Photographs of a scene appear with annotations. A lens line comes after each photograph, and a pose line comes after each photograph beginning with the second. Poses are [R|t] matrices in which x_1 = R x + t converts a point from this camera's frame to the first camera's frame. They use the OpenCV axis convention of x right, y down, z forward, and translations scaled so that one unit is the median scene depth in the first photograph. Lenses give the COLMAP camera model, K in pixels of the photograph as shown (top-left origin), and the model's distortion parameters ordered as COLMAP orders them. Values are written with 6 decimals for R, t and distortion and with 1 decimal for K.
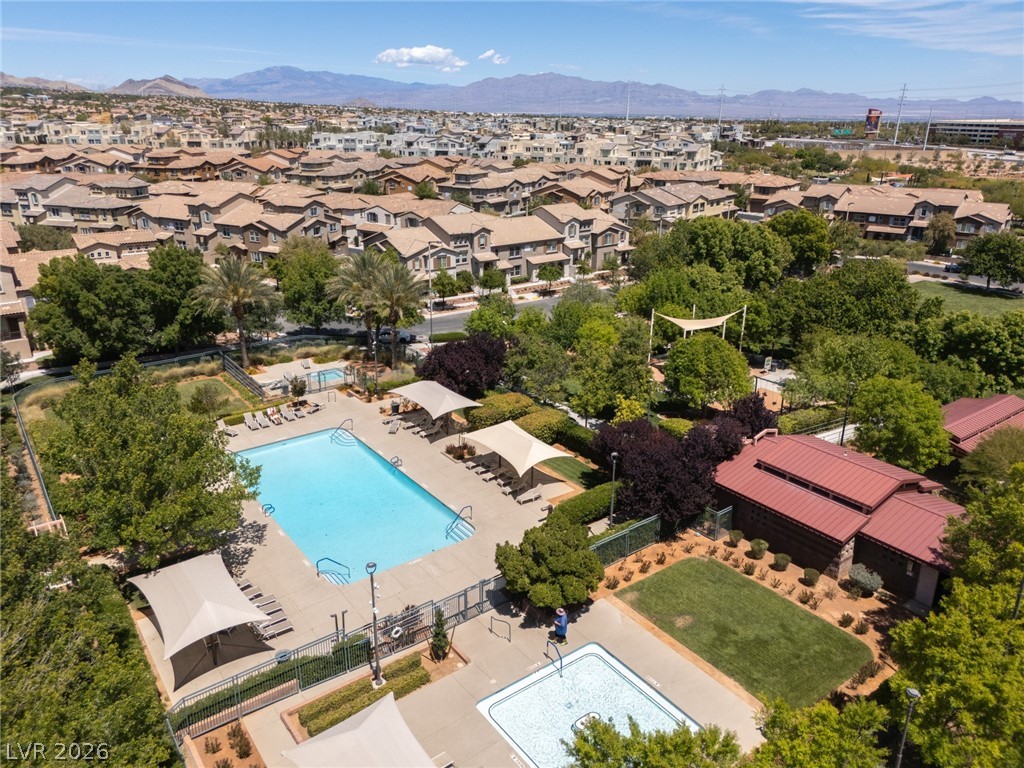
lens RADIAL K [[748.6, 0, 511.4], [0, 748.6, 396.8], [0, 0, 1]] dist [0.074064, -0.059123]
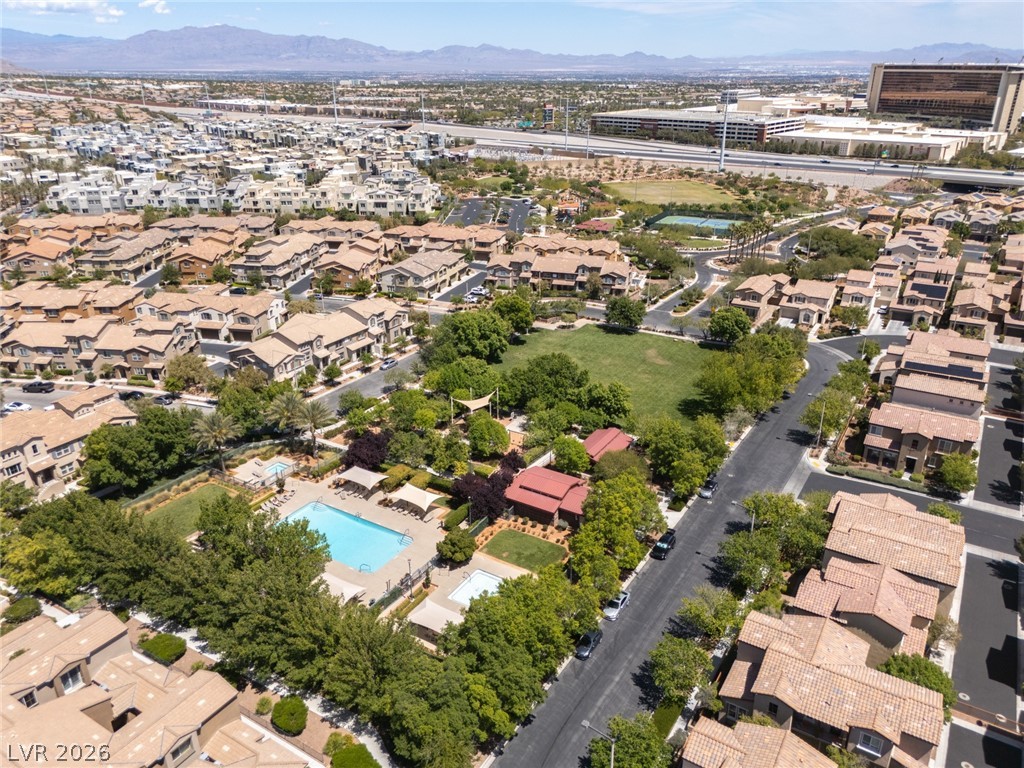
lens RADIAL K [[748.6, 0, 511.4], [0, 748.6, 396.8], [0, 0, 1]] dist [0.074064, -0.059123]
pose [[0.930829, -0.160577, 0.328287, -0.174838], [0.143933, 0.986775, 0.074560, -0.147475], [-0.335918, -0.022151, 0.941631, -0.492994]]
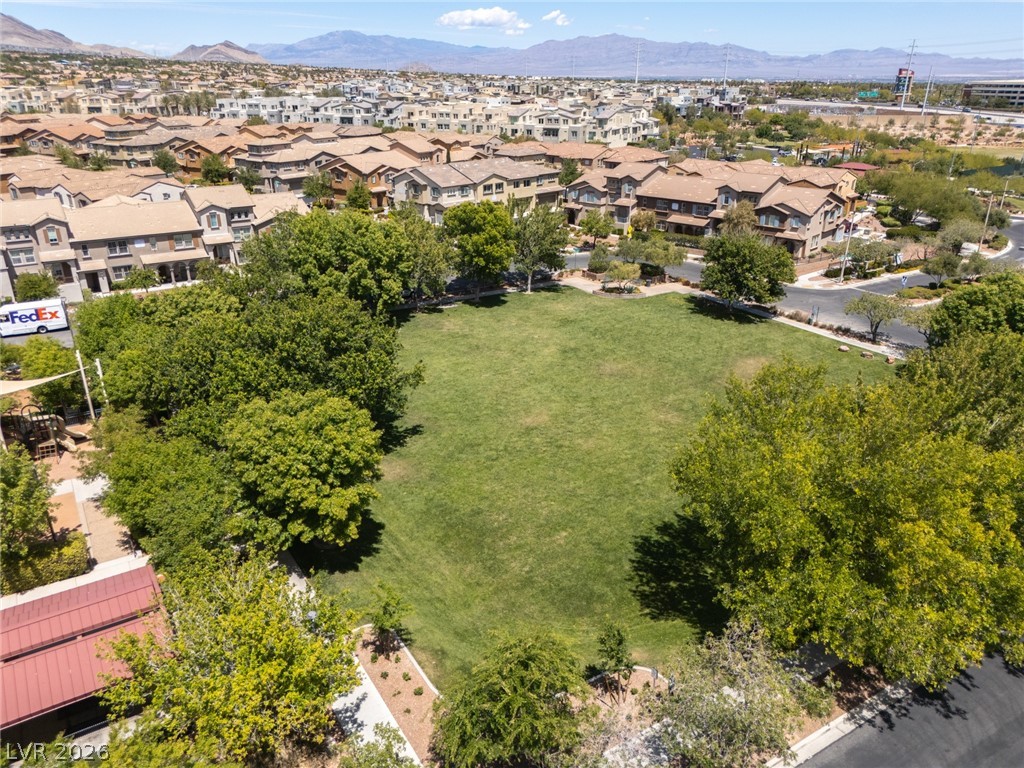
lens RADIAL K [[748.6, 0, 511.4], [0, 748.6, 396.8], [0, 0, 1]] dist [0.074064, -0.059123]
pose [[0.997245, 0.023466, -0.070372, 0.451339], [-0.020569, 0.998922, 0.041610, -0.077363], [0.071272, -0.040048, 0.996653, 0.226385]]
